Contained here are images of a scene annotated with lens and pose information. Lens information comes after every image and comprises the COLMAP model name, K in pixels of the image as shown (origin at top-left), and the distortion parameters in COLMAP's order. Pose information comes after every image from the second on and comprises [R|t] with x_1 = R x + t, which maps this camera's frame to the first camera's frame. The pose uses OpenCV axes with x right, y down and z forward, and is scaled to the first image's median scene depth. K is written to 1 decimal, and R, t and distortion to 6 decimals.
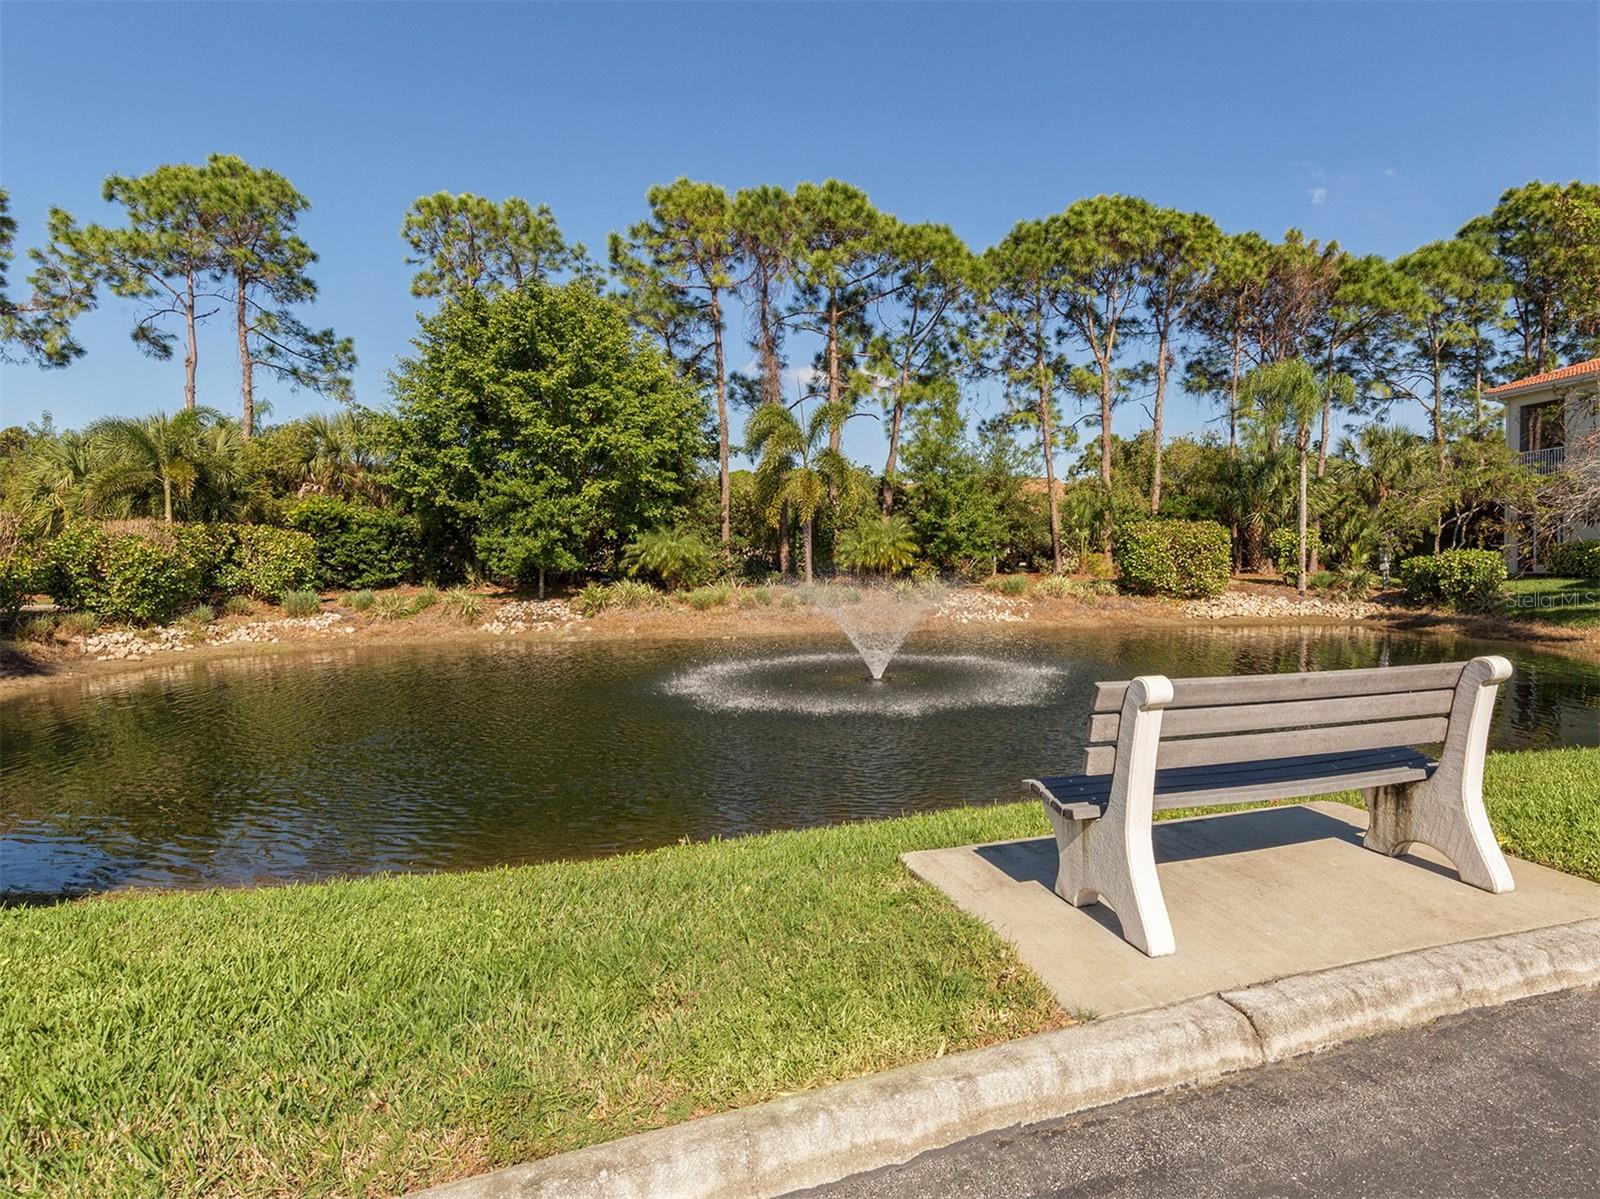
lens RADIAL K [[711.2, 0, 800.0], [0, 711.2, 599.5], [0, 0, 1]] dist [0.000440, 0.000089]
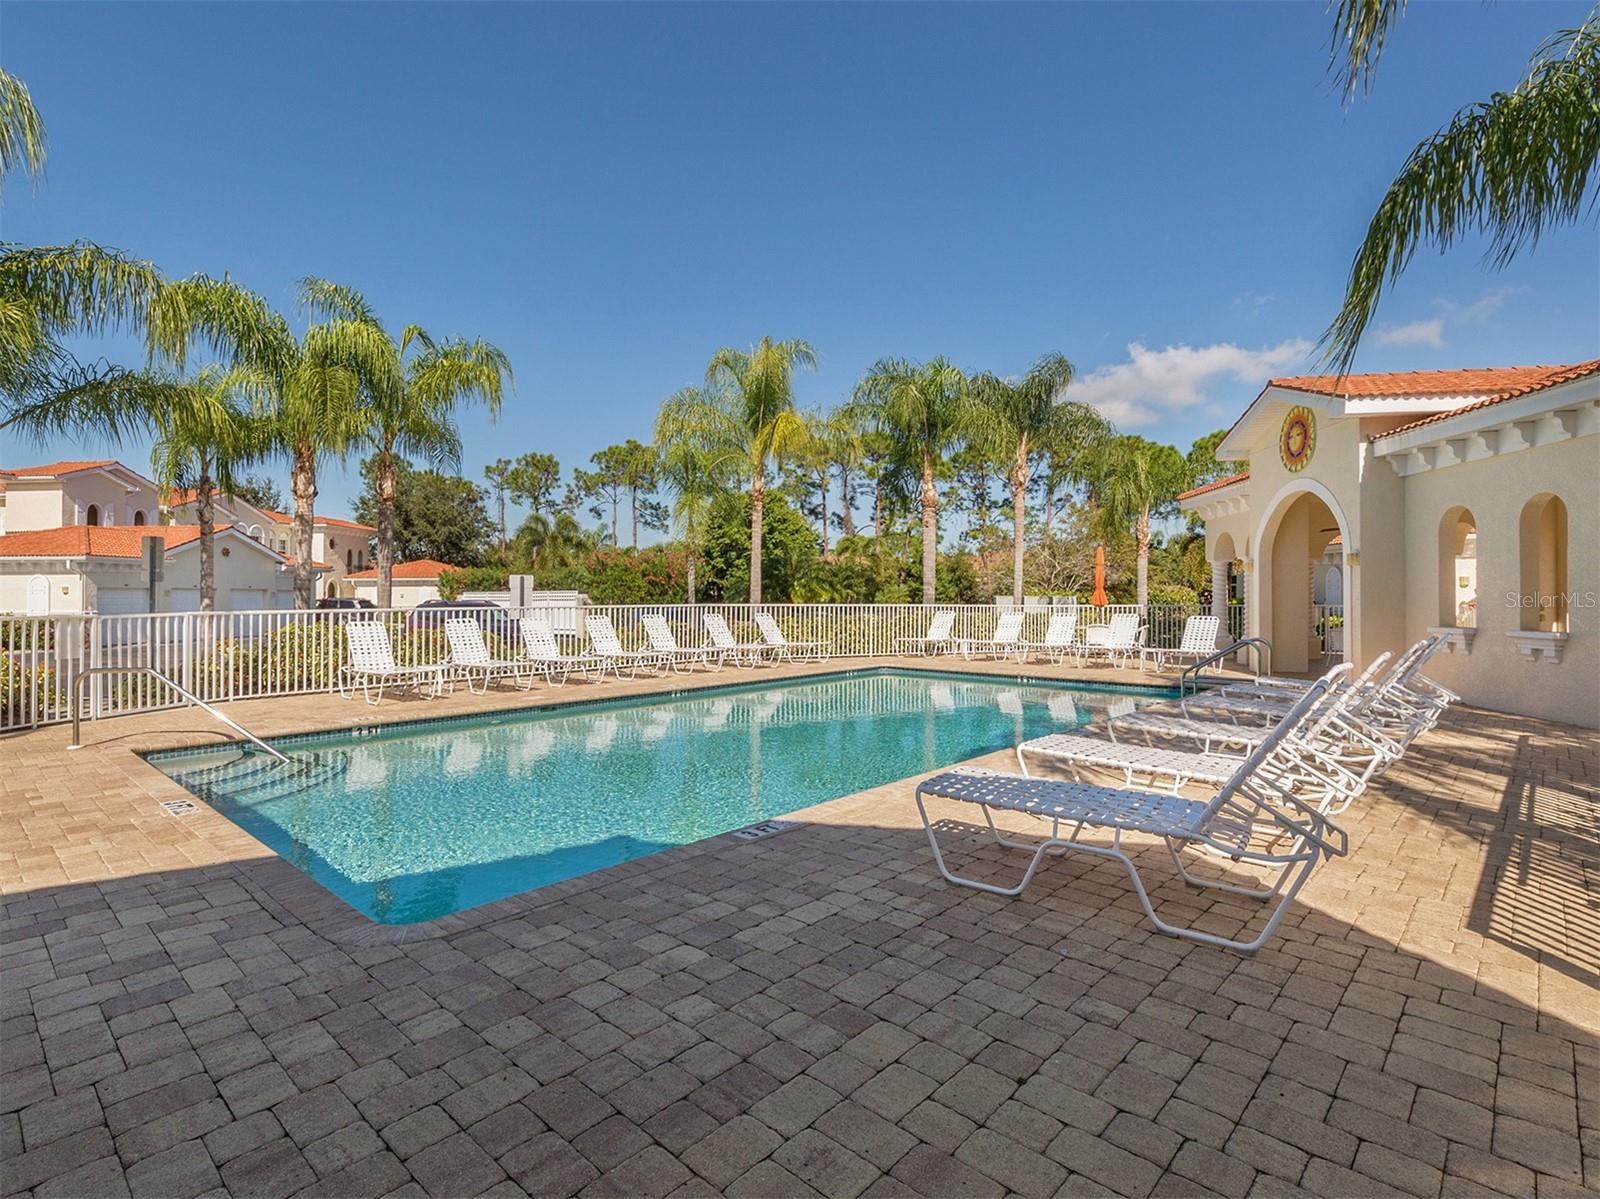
lens RADIAL K [[649.4, 0, 800.0], [0, 649.4, 599.5], [0, 0, 1]] dist [-0.000361, -0.000028]
pose [[0.983551, 0.013825, -0.180100, 0.194650], [-0.022179, 0.998765, -0.044457, 0.023980], [0.179263, 0.047720, 0.982643, -1.071960]]
